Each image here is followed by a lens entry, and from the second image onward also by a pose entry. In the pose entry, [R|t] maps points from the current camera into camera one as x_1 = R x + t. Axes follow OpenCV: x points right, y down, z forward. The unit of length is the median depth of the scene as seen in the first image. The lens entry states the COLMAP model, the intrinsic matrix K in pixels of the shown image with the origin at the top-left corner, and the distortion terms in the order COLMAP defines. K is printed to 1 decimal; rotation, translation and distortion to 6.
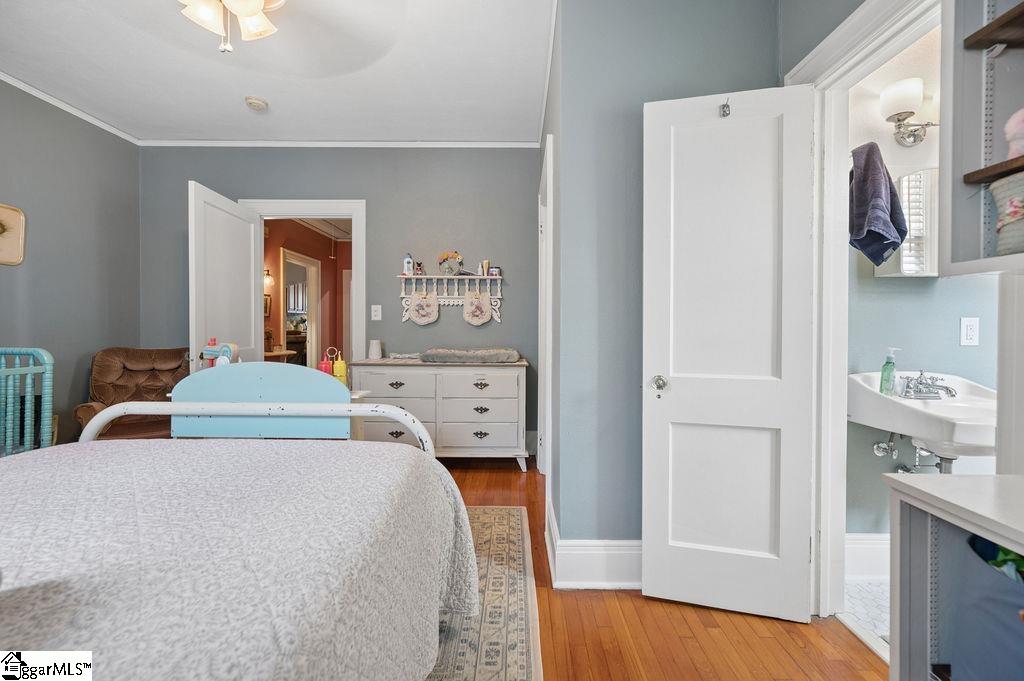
lens RADIAL K [[412.7, 0, 510.8], [0, 412.7, 330.4], [0, 0, 1]] dist [-0.008888, 0.001710]
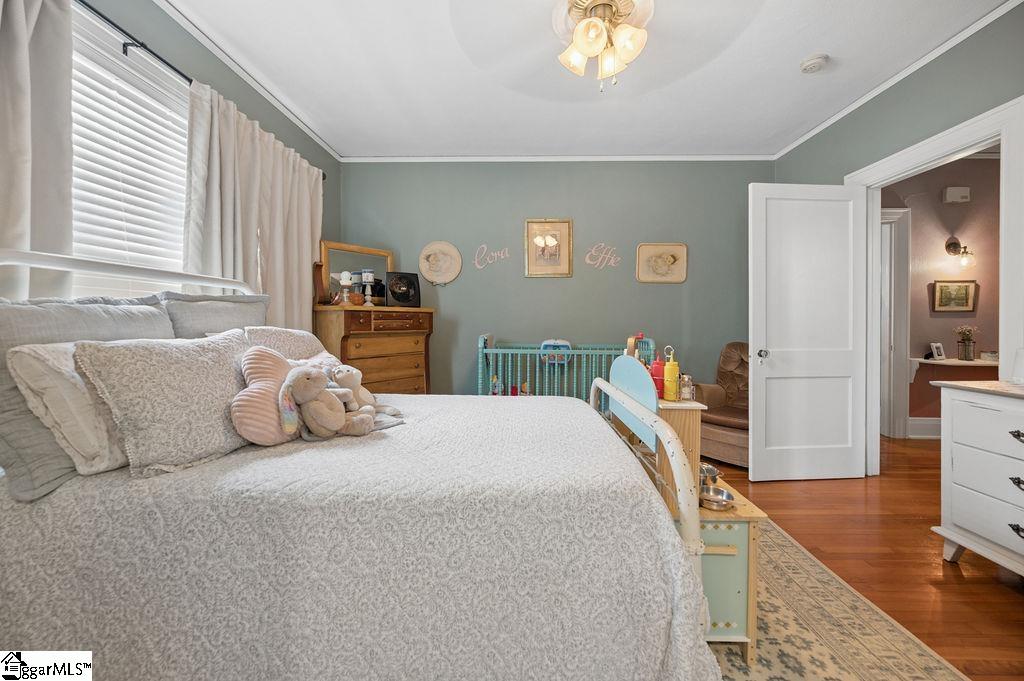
lens RADIAL K [[412.7, 0, 514.4], [0, 412.7, 329.7], [0, 0, 1]] dist [-0.008888, 0.001710]
pose [[-0.011004, 0.010548, -0.999884, 0.266012], [-0.009725, 0.999896, 0.010655, -0.000223], [0.999892, 0.009841, -0.010900, 0.408677]]
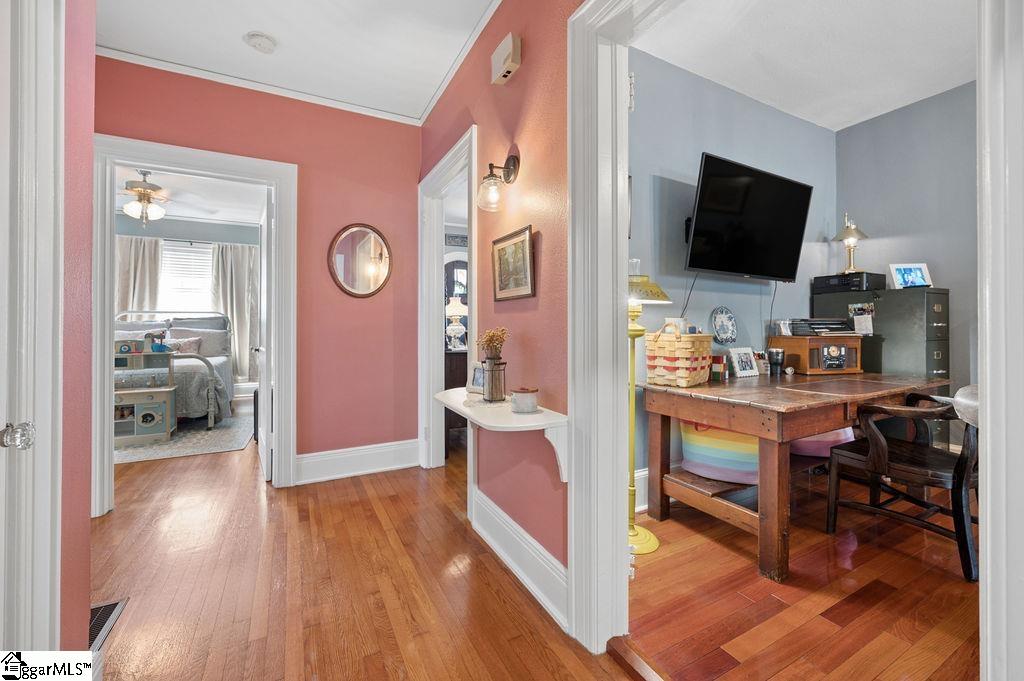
lens RADIAL K [[412.7, 0, 508.7], [0, 412.7, 325.7], [0, 0, 1]] dist [-0.008888, 0.001710]
pose [[-0.880630, -0.004297, -0.473785, -0.822619], [-0.005637, 0.999983, 0.001410, -0.018357], [0.473771, 0.003912, -0.880639, 2.487470]]
